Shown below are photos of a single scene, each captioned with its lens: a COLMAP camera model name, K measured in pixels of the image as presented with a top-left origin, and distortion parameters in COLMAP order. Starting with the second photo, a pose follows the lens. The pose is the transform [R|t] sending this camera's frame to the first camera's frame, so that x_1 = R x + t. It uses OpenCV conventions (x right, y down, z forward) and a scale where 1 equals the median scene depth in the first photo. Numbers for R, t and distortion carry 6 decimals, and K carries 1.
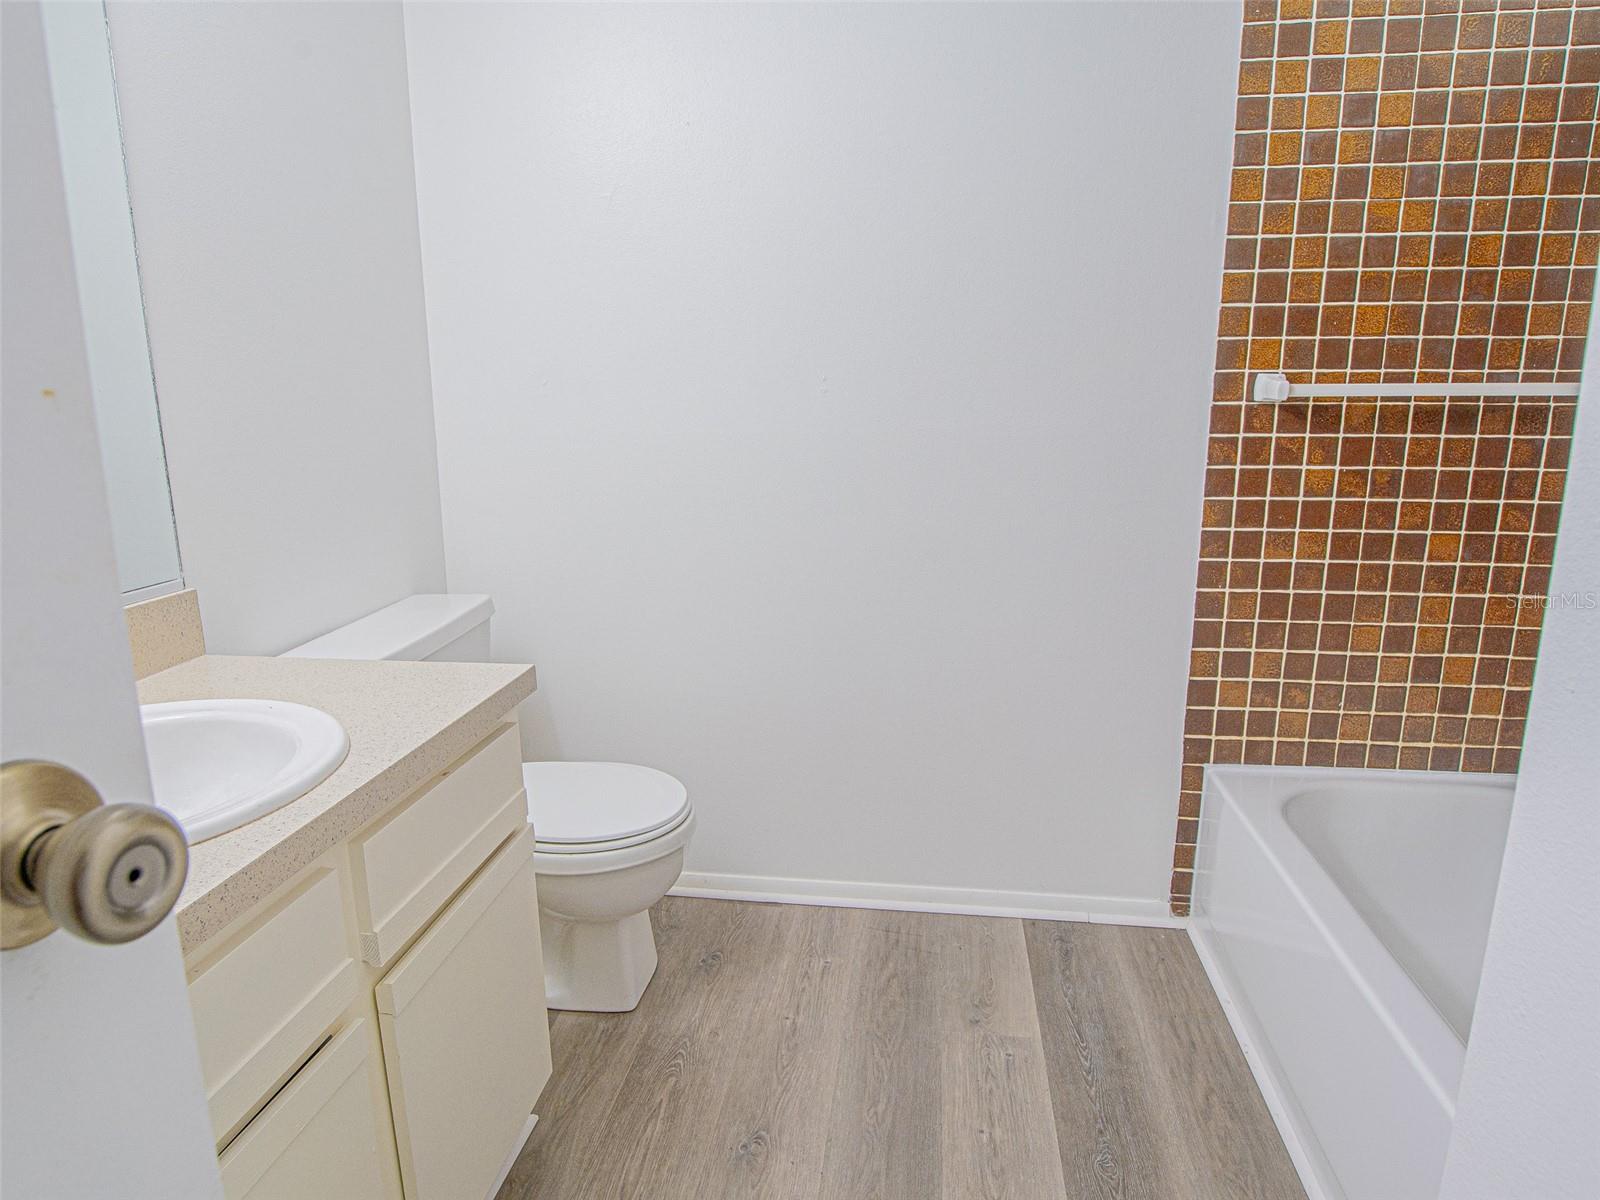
lens RADIAL K [[982.1, 0, 800.0], [0, 982.1, 600.0], [0, 0, 1]] dist [-0.002842, -0.000891]
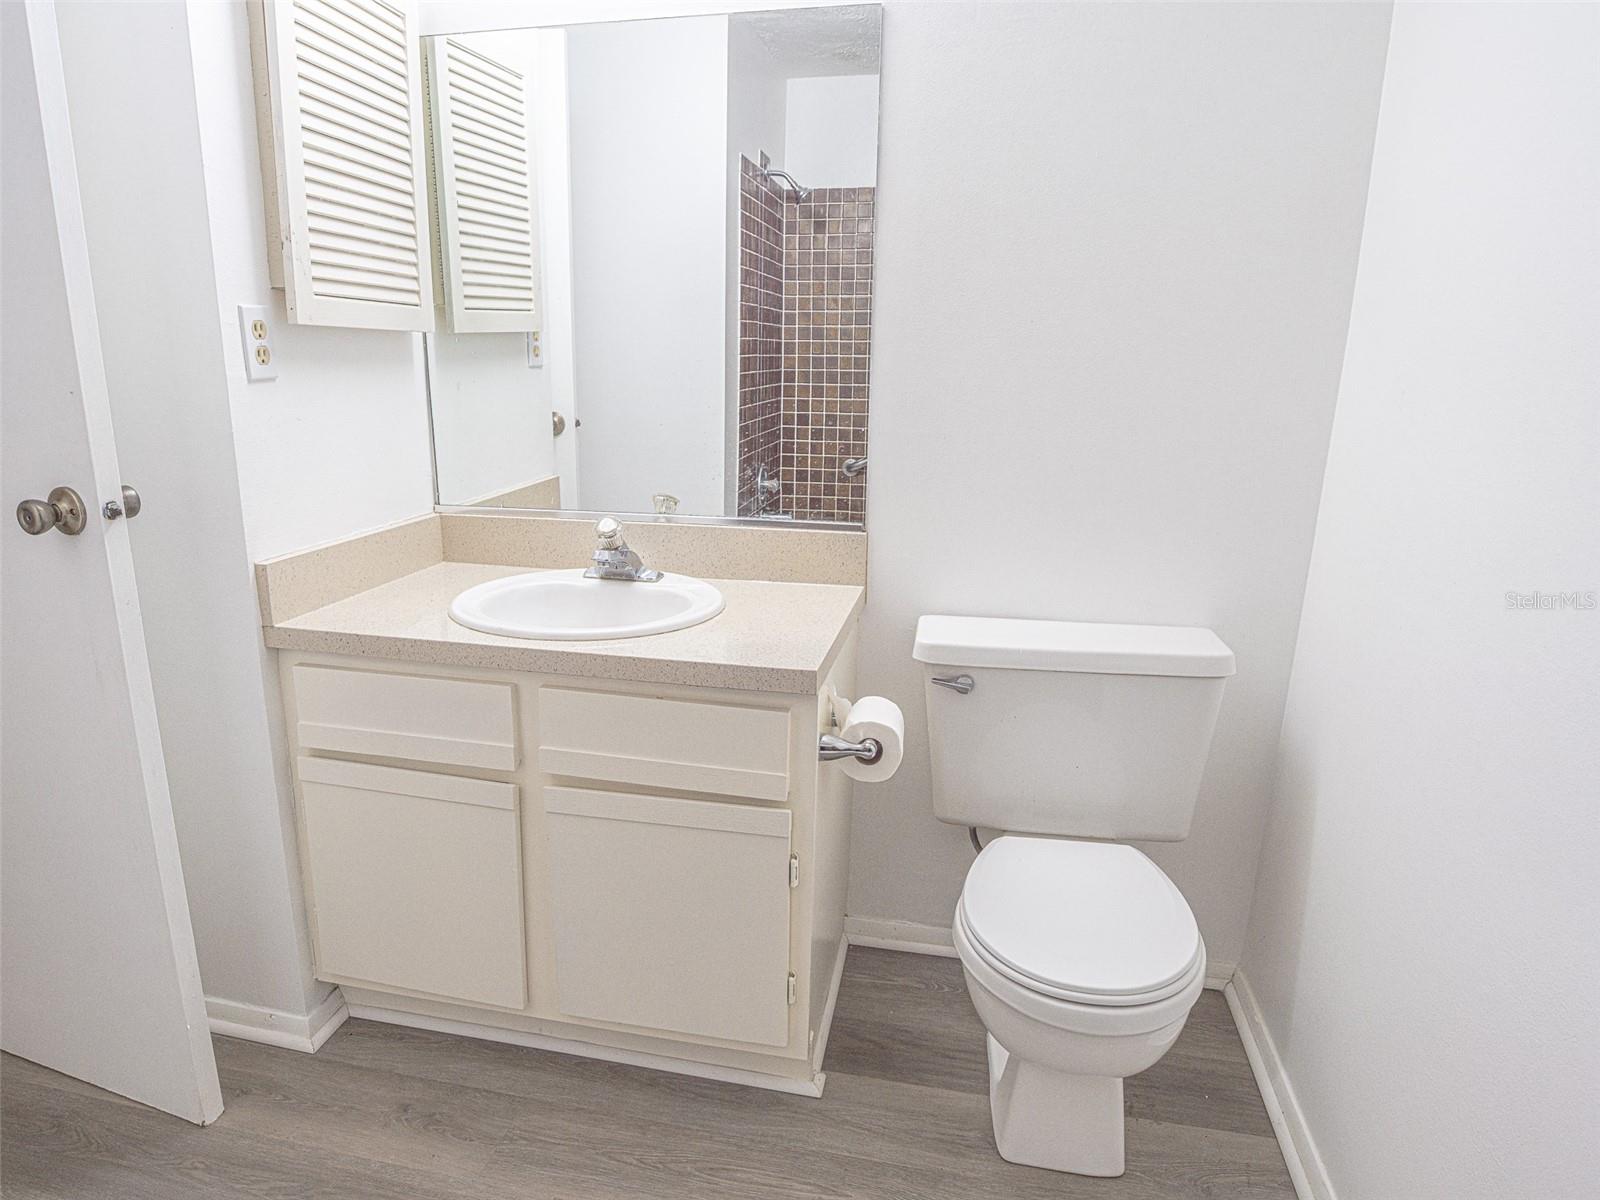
lens RADIAL K [[982.1, 0, 800.0], [0, 982.1, 600.0], [0, 0, 1]] dist [-0.002842, -0.000891]
pose [[-0.081930, 0.239190, -0.967510, 0.610853], [-0.214664, 0.943753, 0.251495, -0.220651], [0.973245, 0.228295, -0.025976, 0.882897]]
